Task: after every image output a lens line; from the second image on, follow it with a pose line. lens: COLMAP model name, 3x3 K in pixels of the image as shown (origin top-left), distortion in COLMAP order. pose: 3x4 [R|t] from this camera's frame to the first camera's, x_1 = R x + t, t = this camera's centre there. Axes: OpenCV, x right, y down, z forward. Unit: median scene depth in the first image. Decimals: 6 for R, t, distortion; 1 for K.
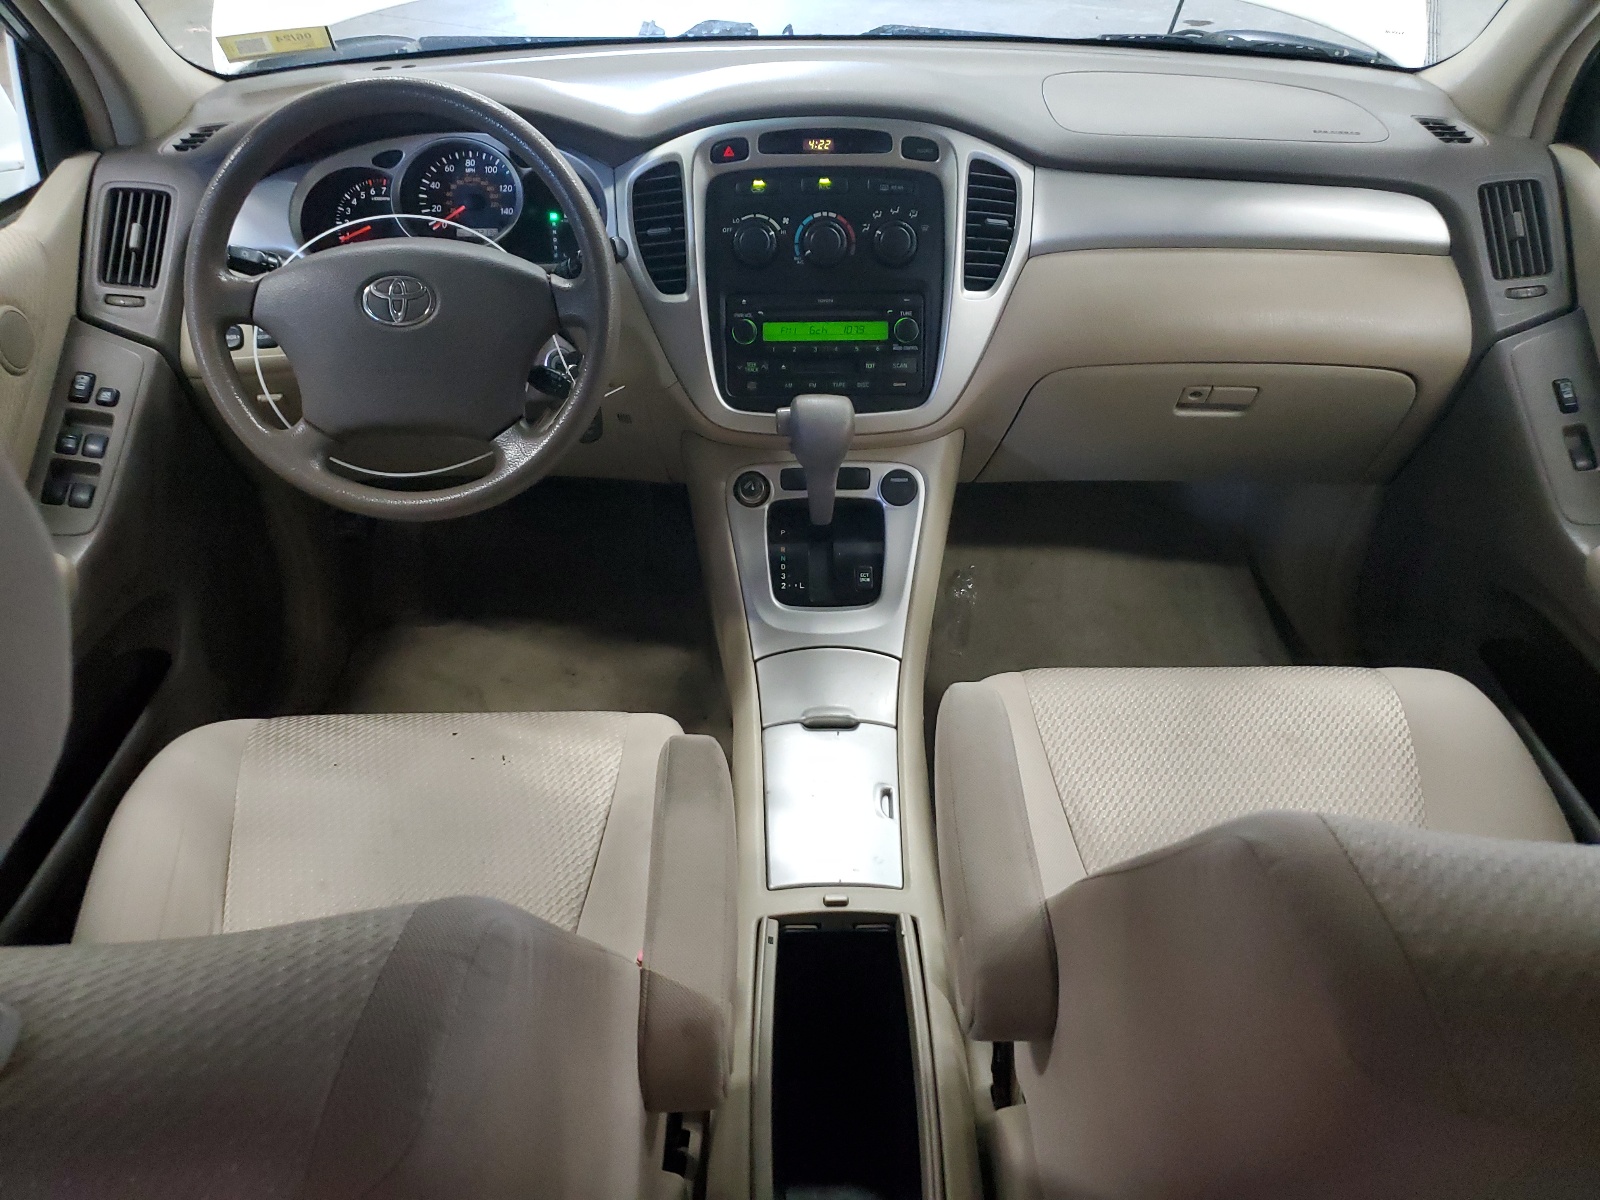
lens RADIAL K [[1204.3, 0, 792.8], [0, 1204.3, 602.8], [0, 0, 1]] dist [-0.001885, -0.002455]
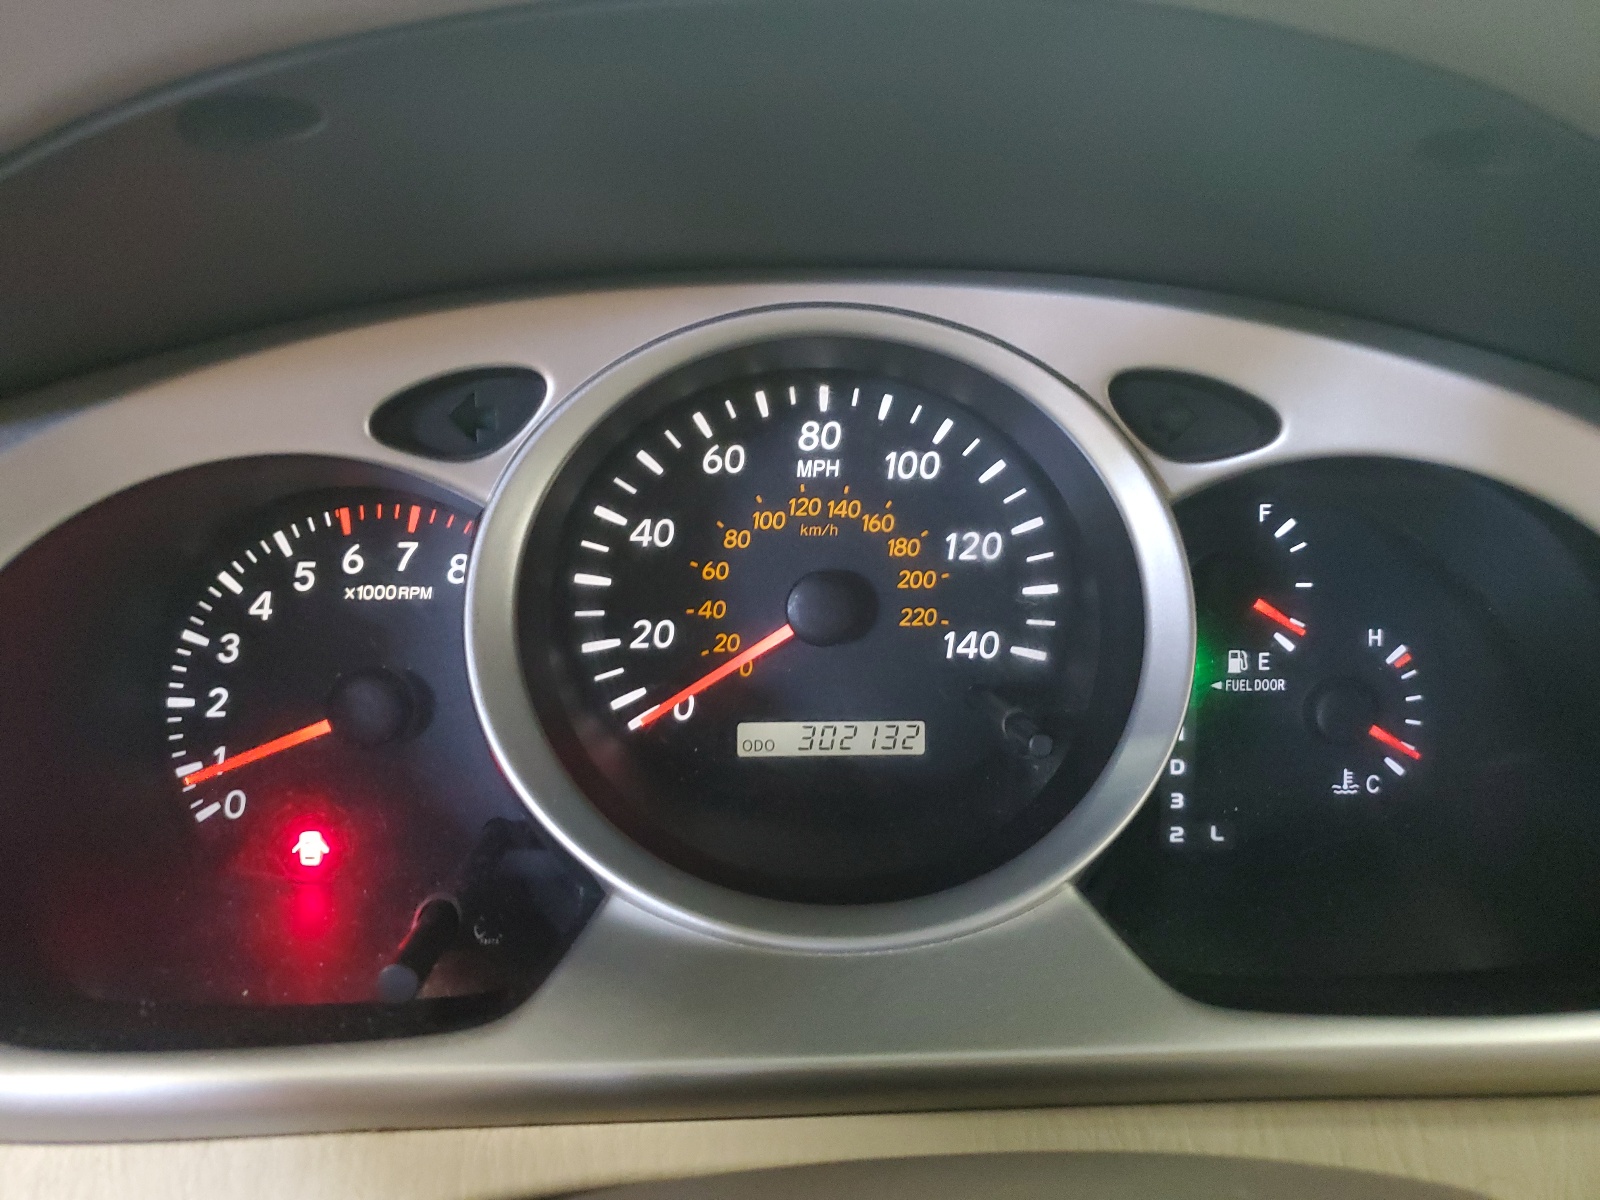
lens RADIAL K [[1204.3, 0, 806.2], [0, 1204.3, 601.0], [0, 0, 1]] dist [-0.001885, -0.002455]
pose [[0.997964, -0.004827, 0.063591, -0.283479], [0.018590, 0.975847, -0.217662, -0.287683], [-0.061005, 0.218401, 0.973950, 0.791241]]
